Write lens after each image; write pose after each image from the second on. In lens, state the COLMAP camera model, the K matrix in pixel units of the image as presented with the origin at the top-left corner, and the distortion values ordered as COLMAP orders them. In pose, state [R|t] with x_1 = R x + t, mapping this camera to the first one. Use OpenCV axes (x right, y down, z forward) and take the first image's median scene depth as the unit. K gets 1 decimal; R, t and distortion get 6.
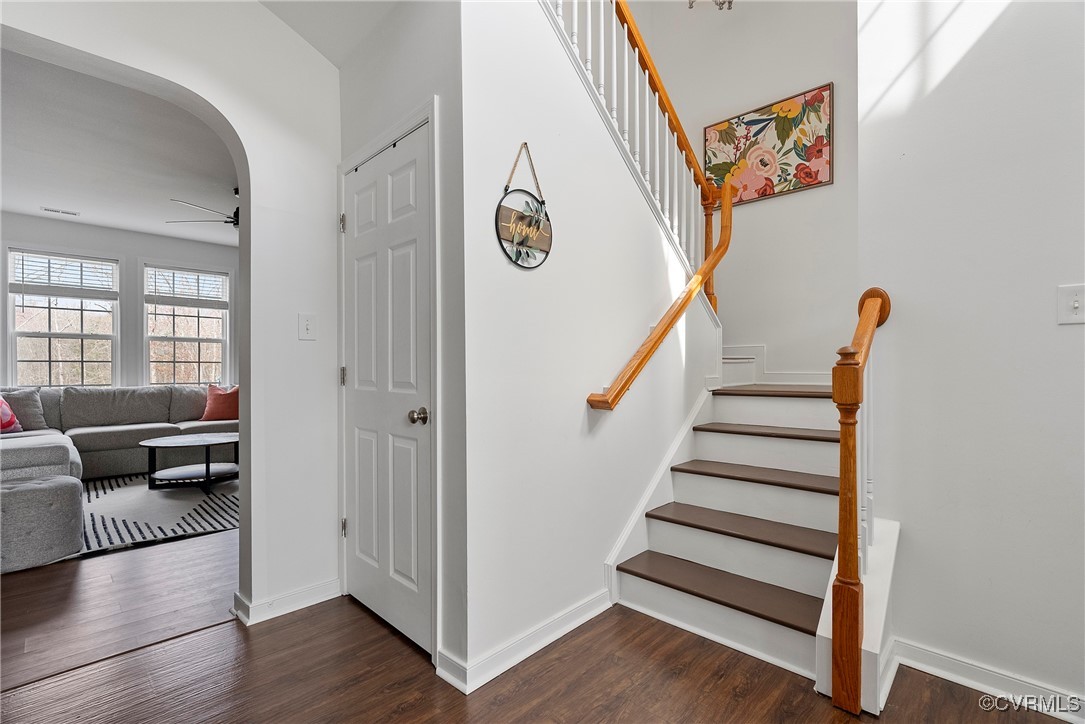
lens RADIAL K [[495.3, 0, 543.8], [0, 495.3, 370.0], [0, 0, 1]] dist [-0.008877, 0.001423]
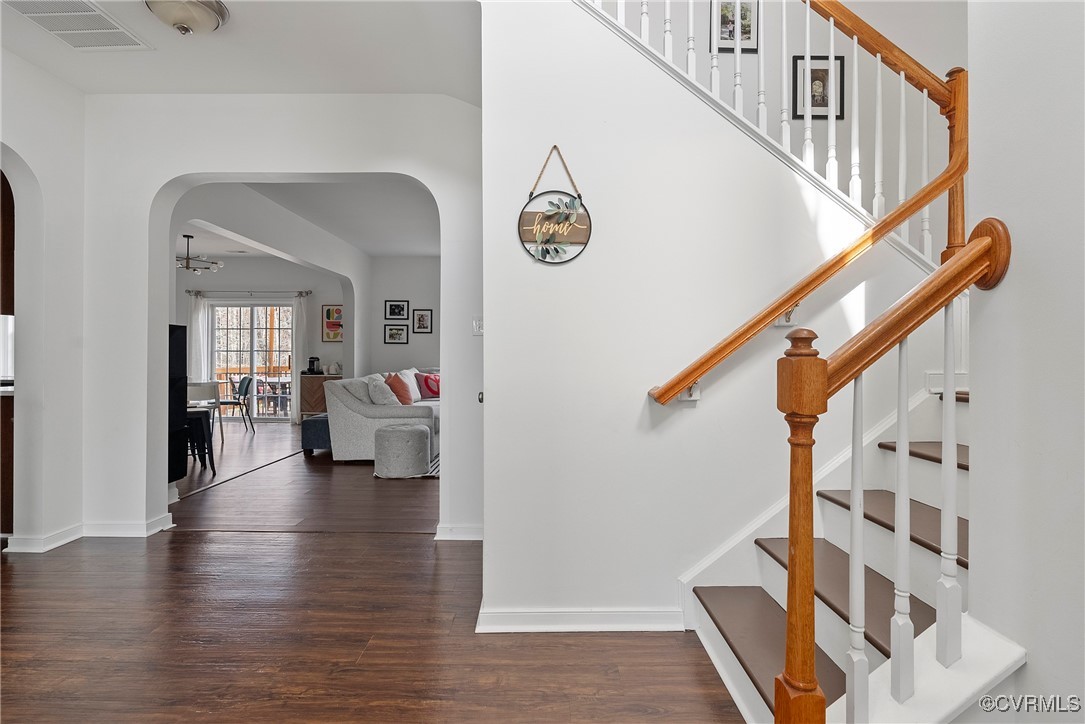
lens RADIAL K [[506.6, 0, 536.0], [0, 506.6, 355.9], [0, 0, 1]] dist [-0.005902, 0.001284]
pose [[0.688490, -0.000141, -0.725246, 0.732417], [-0.003618, 0.999987, -0.003630, -0.005194], [0.725237, 0.005123, 0.688480, 0.231746]]
